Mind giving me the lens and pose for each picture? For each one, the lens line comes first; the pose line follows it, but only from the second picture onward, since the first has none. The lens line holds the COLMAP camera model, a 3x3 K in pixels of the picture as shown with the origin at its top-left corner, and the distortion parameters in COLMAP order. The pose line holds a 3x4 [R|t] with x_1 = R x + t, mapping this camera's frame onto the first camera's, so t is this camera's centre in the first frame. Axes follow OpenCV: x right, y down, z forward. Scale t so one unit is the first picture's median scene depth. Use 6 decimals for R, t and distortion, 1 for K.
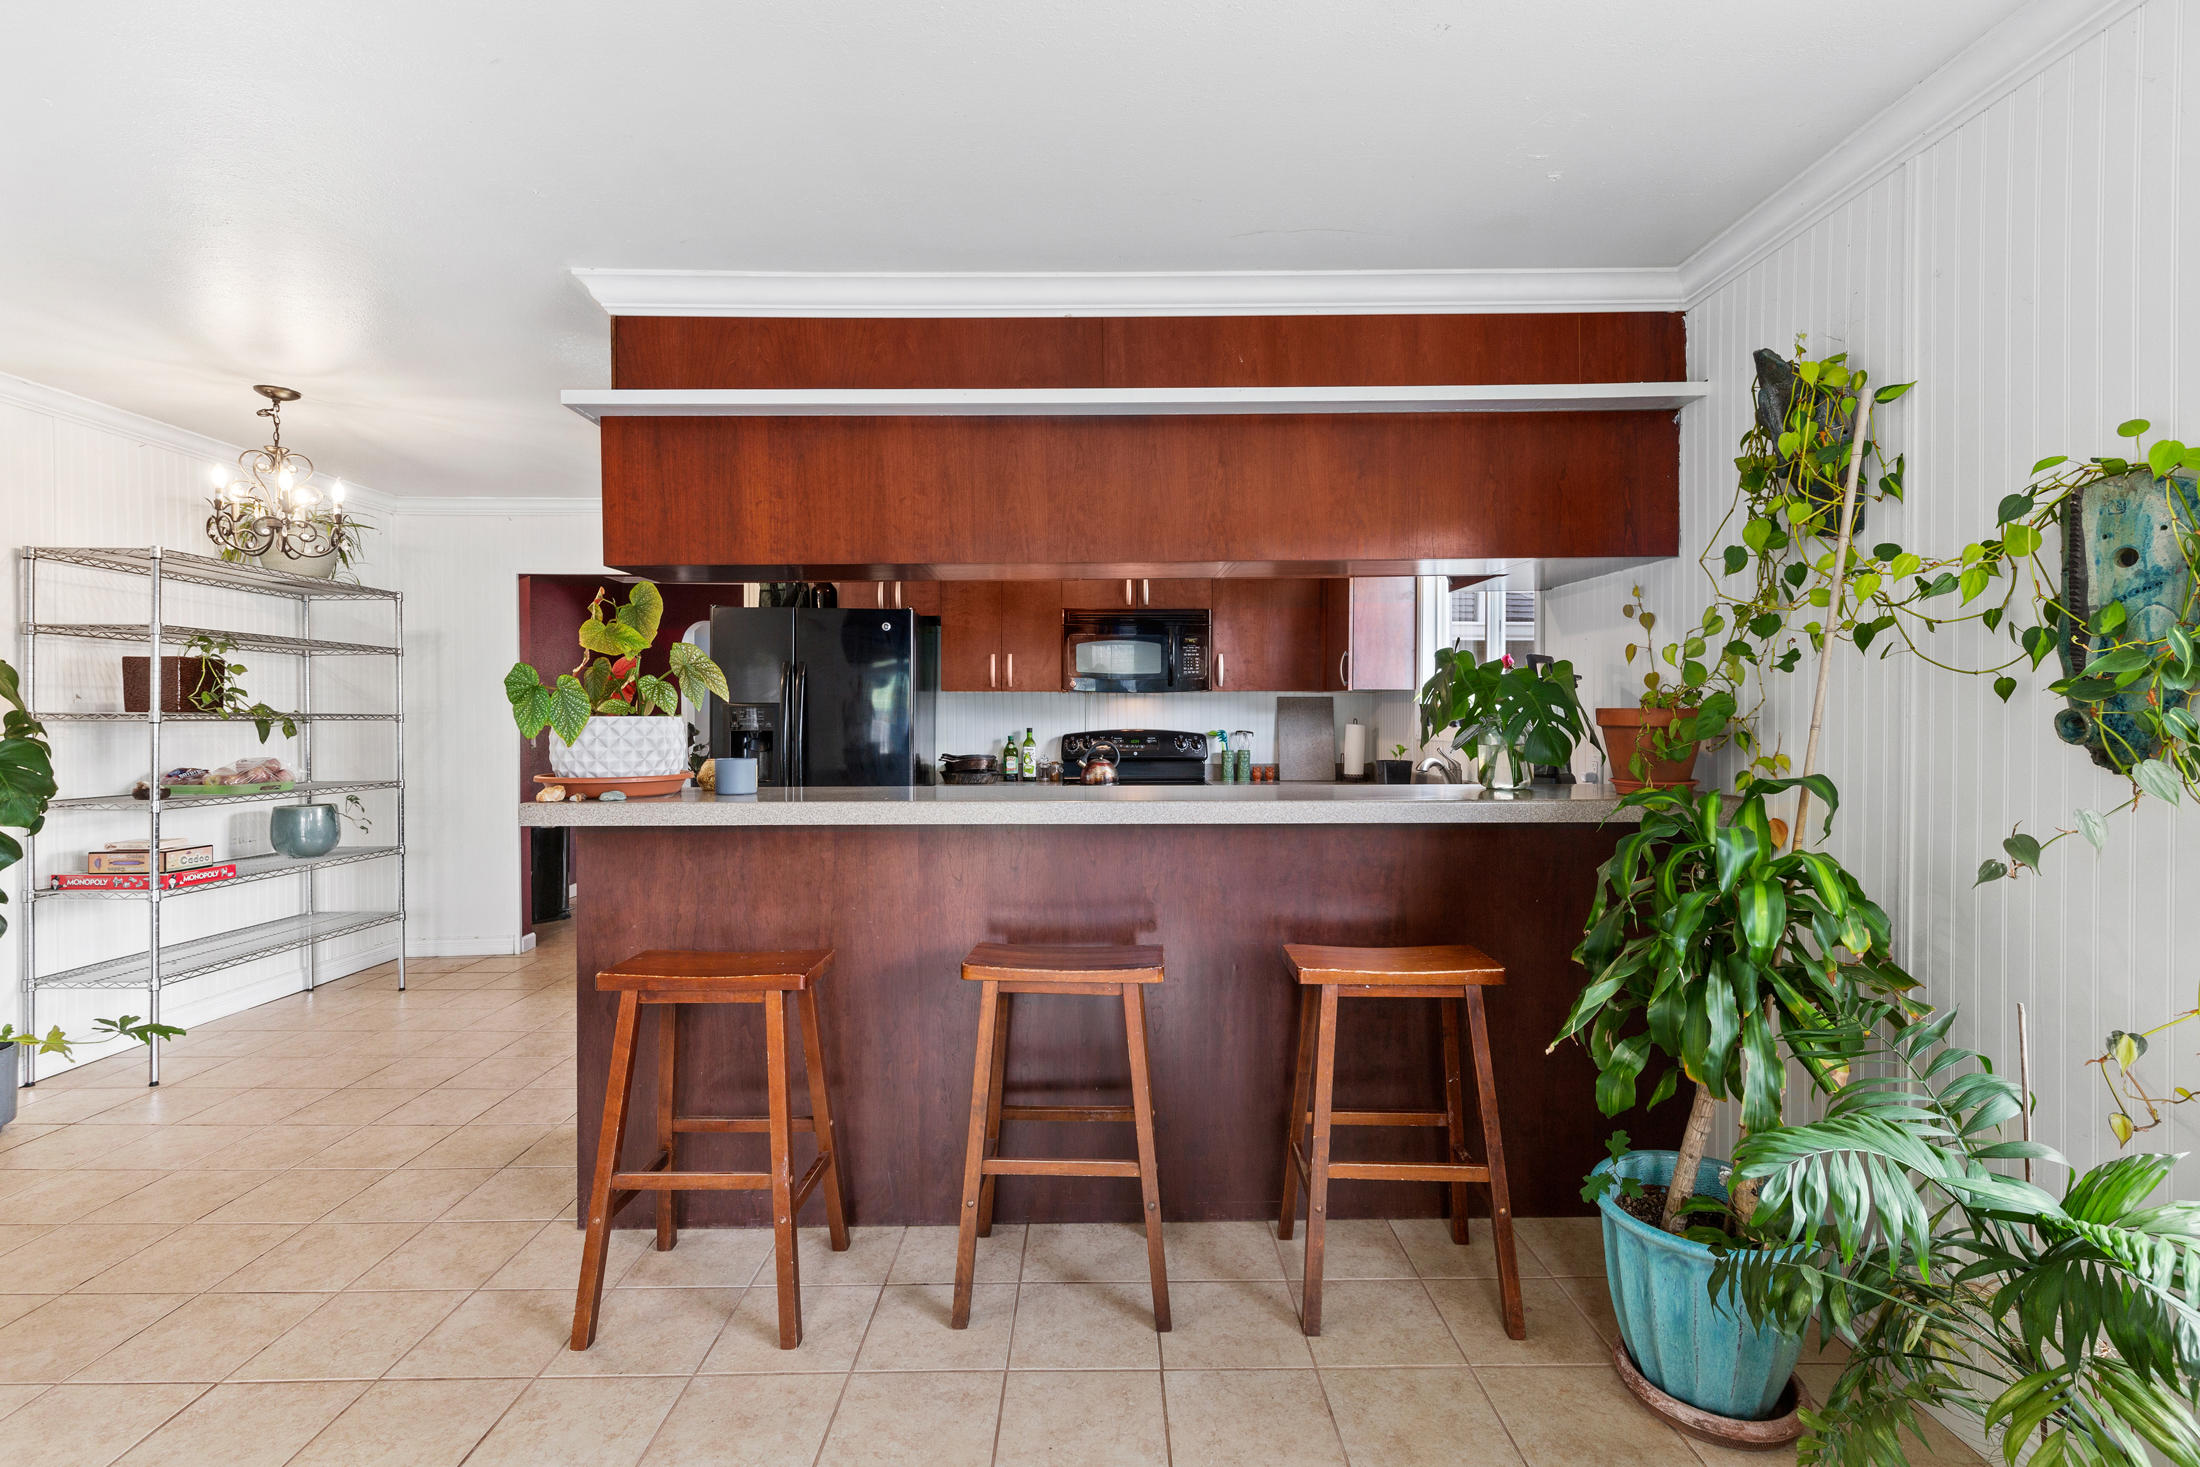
lens RADIAL K [[990.4, 0, 1100.1], [0, 990.4, 712.3], [0, 0, 1]] dist [0.005409, 0.000393]
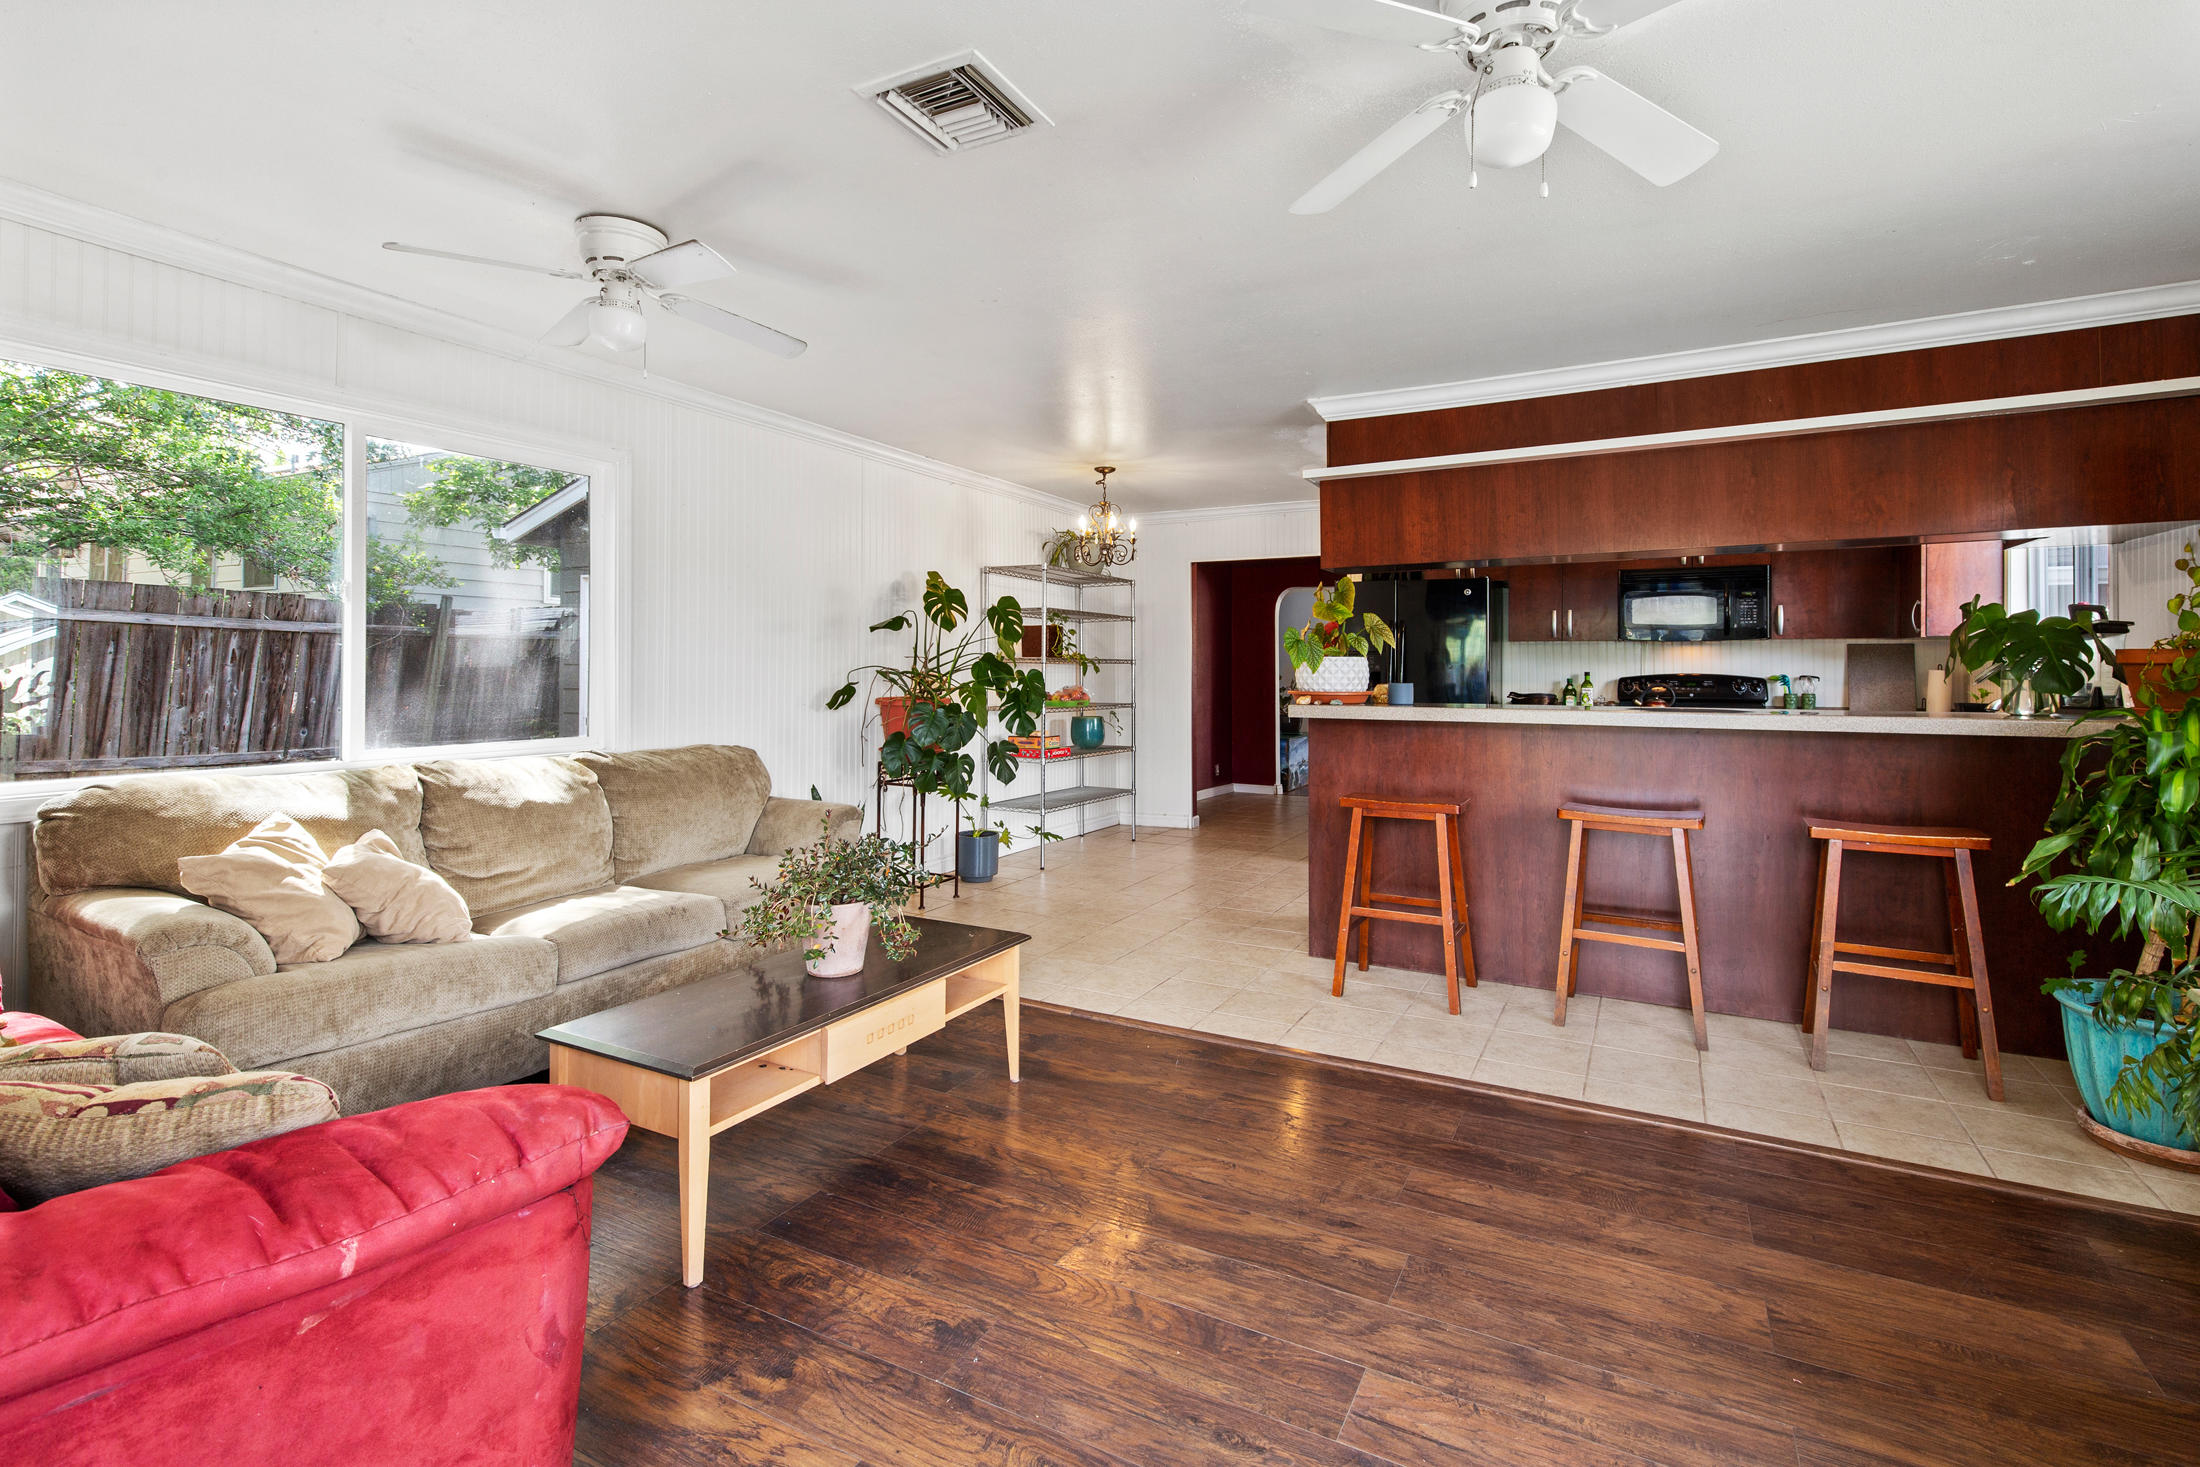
lens RADIAL K [[1033.4, 0, 1095.0], [0, 1033.4, 655.4], [0, 0, 1]] dist [0.003880, -0.000830]
pose [[0.878661, -0.002716, -0.477439, 0.003222], [-0.002042, 0.999953, -0.009446, 0.017475], [0.477443, 0.009274, 0.878614, -0.703308]]
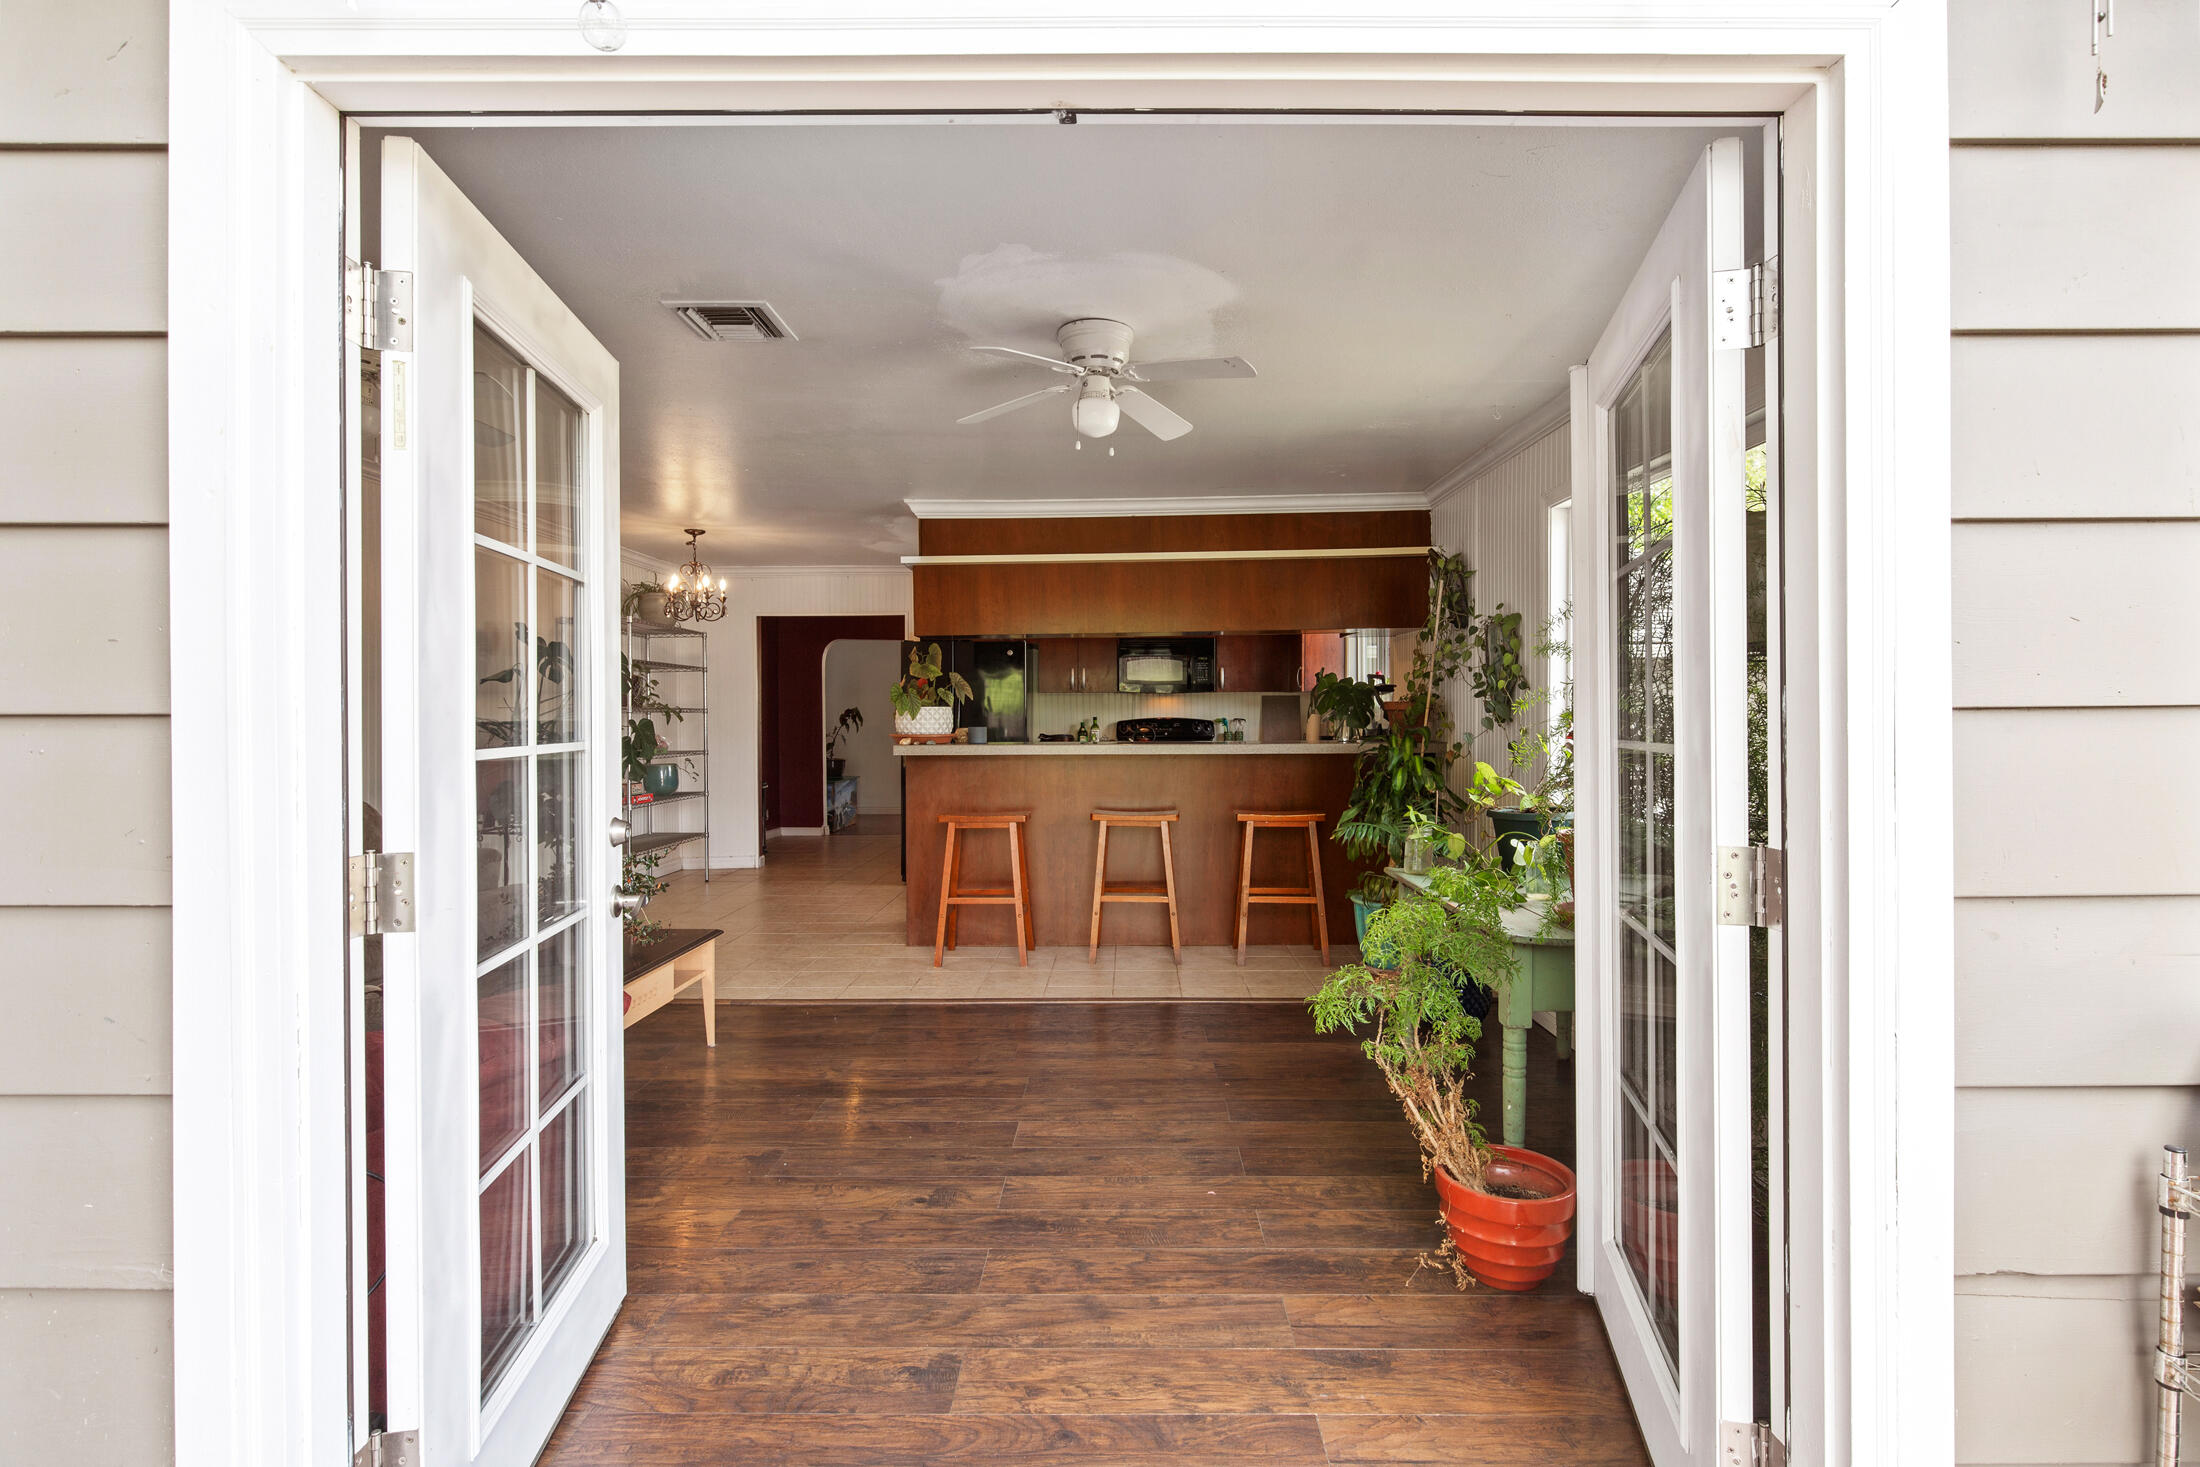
lens RADIAL K [[1107.6, 0, 1136.0], [0, 1107.6, 714.9], [0, 0, 1]] dist [0.000617, -0.000003]
pose [[0.999960, -0.003593, 0.008214, -0.045177], [0.003561, 0.999986, 0.003930, 0.012341], [-0.008228, -0.003901, 0.999959, -1.308626]]
